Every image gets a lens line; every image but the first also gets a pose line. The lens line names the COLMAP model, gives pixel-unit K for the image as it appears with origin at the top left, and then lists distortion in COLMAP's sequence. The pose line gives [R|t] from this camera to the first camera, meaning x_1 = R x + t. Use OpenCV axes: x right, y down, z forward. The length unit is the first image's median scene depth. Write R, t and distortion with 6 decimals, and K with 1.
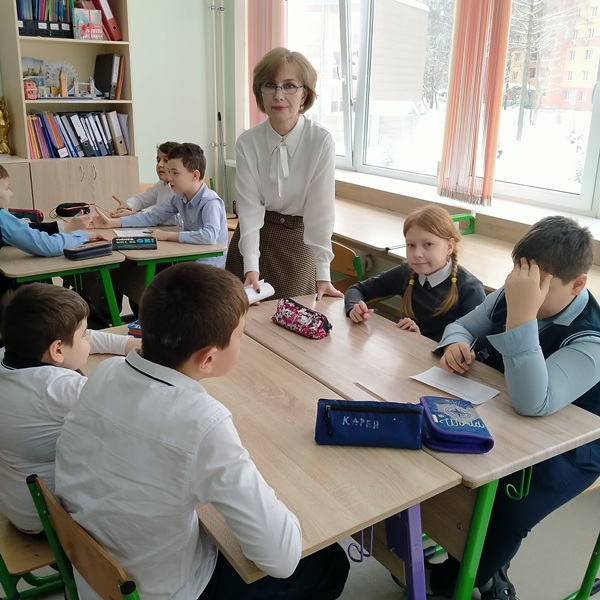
lens RADIAL K [[686.6, 0, 300.0], [0, 686.6, 300.0], [0, 0, 1]] dist [0.053225, -0.166491]
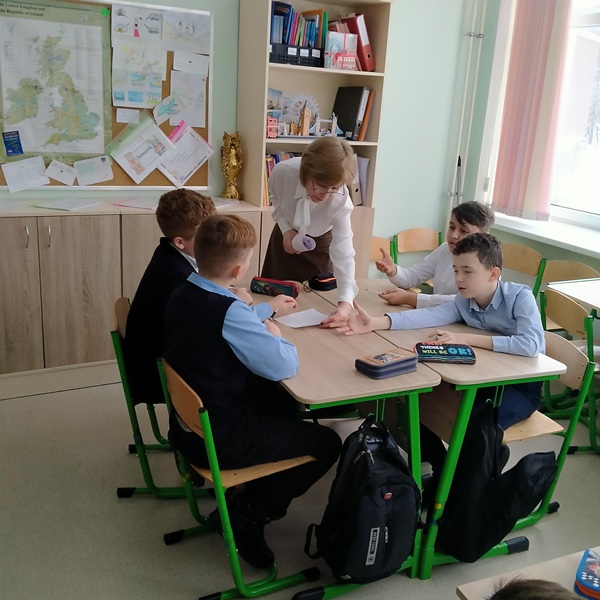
lens RADIAL K [[696.0, 0, 300.0], [0, 696.0, 300.0], [0, 0, 1]] dist [0.051655, -0.138004]
pose [[0.979199, 0.088177, -0.182738, -0.230770], [-0.095111, 0.995029, -0.029514, -0.090616], [0.179227, 0.046280, 0.982719, 0.220390]]
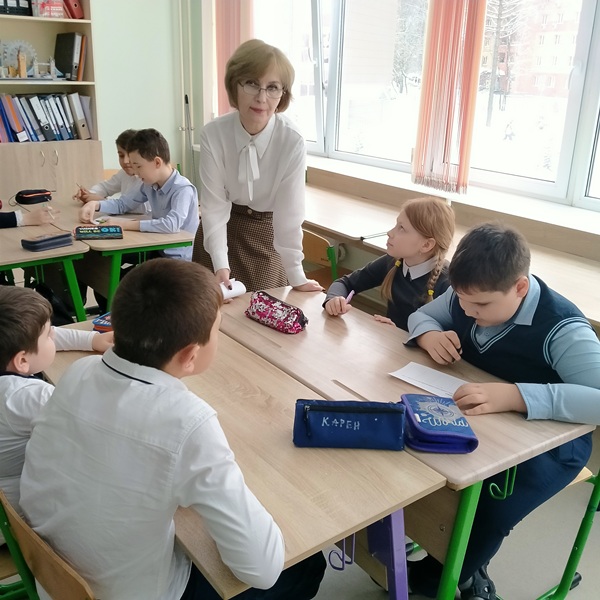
lens RADIAL K [[696.0, 0, 300.0], [0, 696.0, 300.0], [0, 0, 1]] dist [0.051655, -0.138004]
pose [[0.998997, -0.004370, 0.044553, -0.004729], [0.003548, 0.999822, 0.018509, -0.004892], [-0.044626, -0.018333, 0.998836, 0.015186]]
